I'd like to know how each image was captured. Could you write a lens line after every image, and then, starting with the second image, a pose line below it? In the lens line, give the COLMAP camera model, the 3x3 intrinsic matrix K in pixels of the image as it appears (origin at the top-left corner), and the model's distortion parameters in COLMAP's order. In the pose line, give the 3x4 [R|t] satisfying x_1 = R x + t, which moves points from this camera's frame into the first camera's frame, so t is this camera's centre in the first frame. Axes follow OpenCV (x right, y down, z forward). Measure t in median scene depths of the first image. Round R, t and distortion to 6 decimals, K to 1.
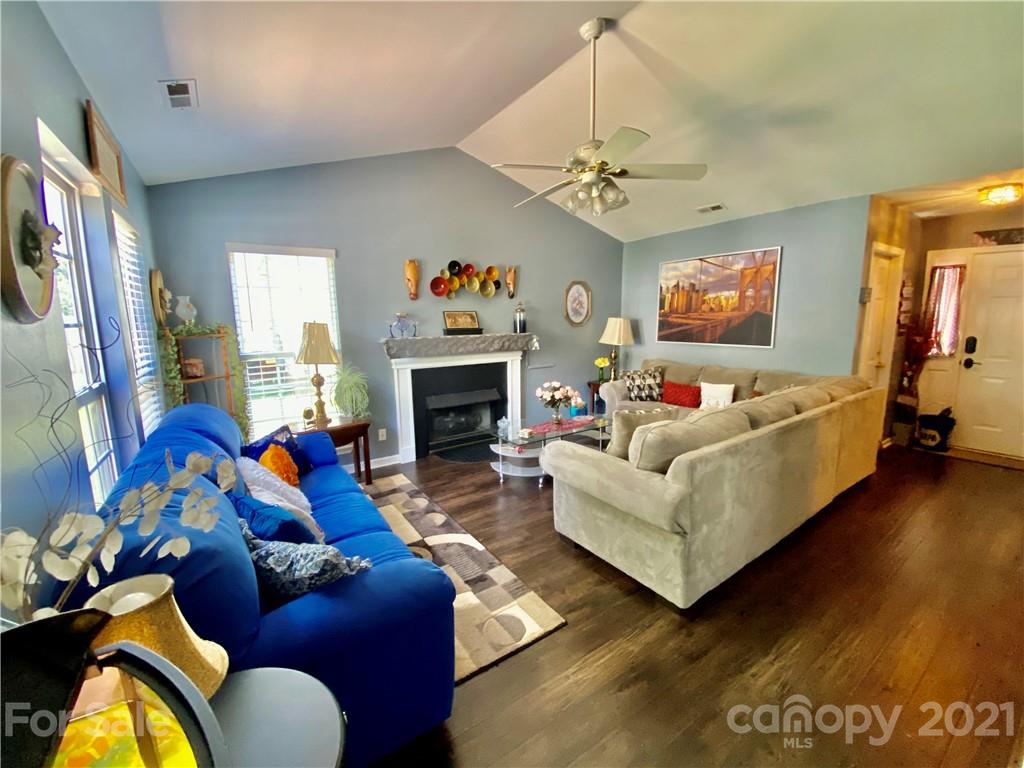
lens RADIAL K [[414.8, 0, 513.7], [0, 414.8, 381.8], [0, 0, 1]] dist [0.034838, -0.027301]
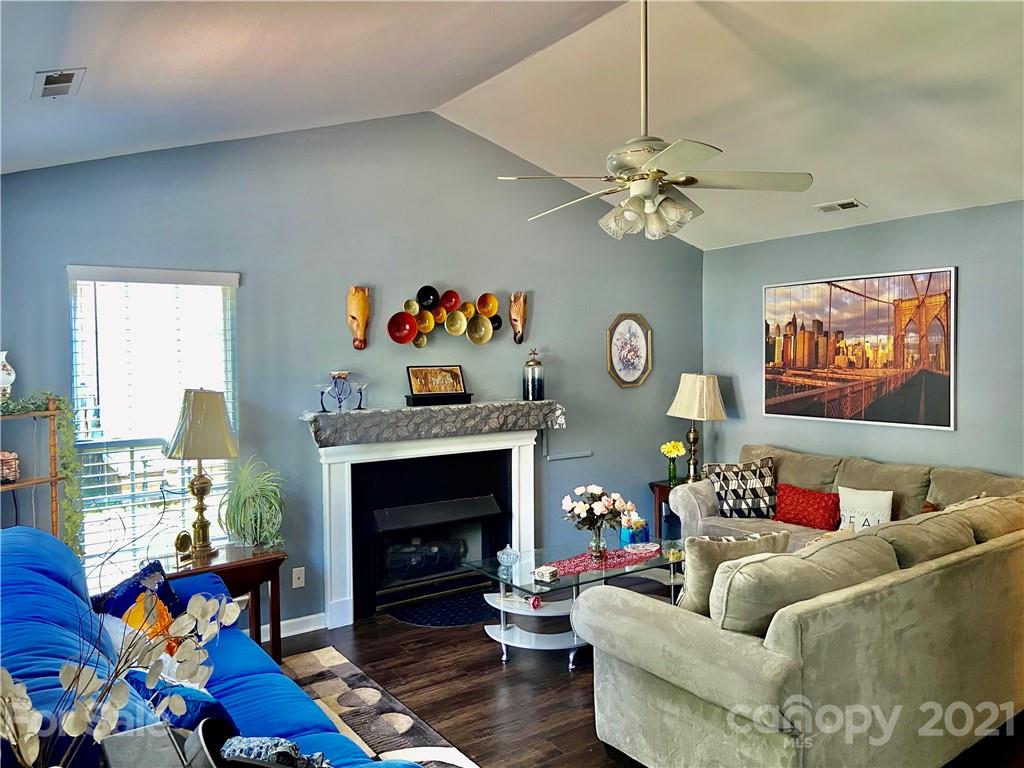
lens RADIAL K [[773.3, 0, 521.8], [0, 773.3, 377.1], [0, 0, 1]] dist [0.081438, -0.073412]
pose [[0.999959, 0.000738, 0.009028, -0.013927], [0.000397, 0.992142, -0.125116, -0.014680], [-0.009049, 0.125114, 0.992101, -0.129010]]
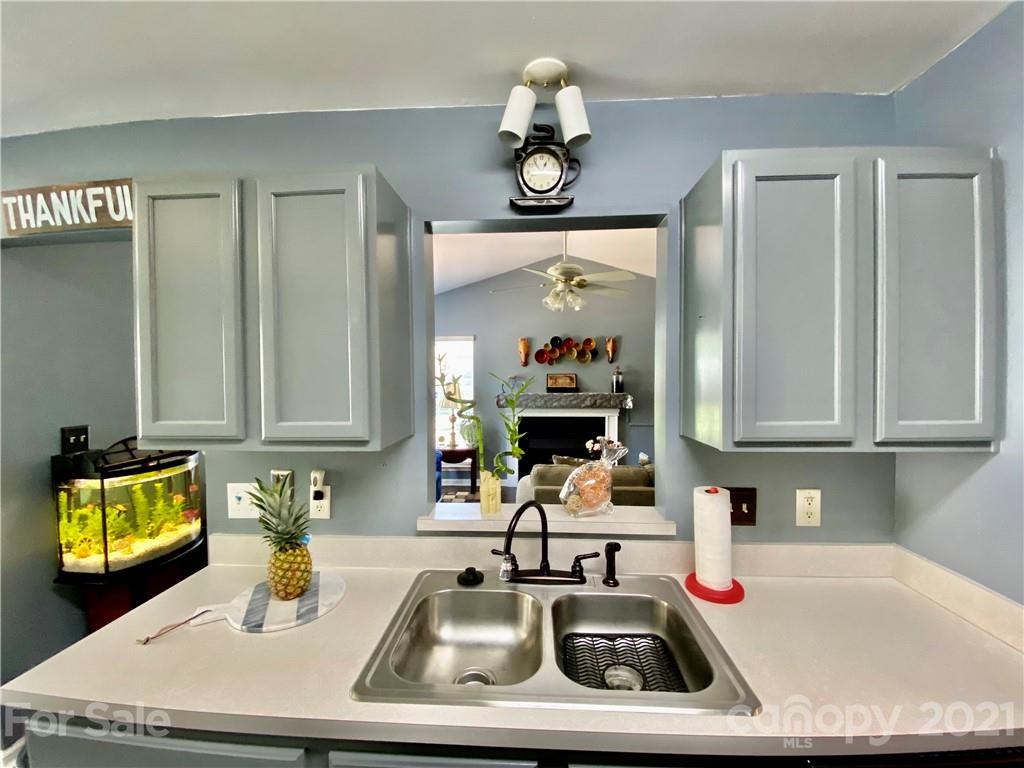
lens RADIAL K [[414.8, 0, 513.7], [0, 414.8, 381.8], [0, 0, 1]] dist [0.034838, -0.027301]
pose [[0.788609, 0.022690, -0.614476, 0.597513], [-0.099362, 0.990888, -0.090931, -0.018616], [0.606813, 0.132765, 0.783678, -0.091937]]
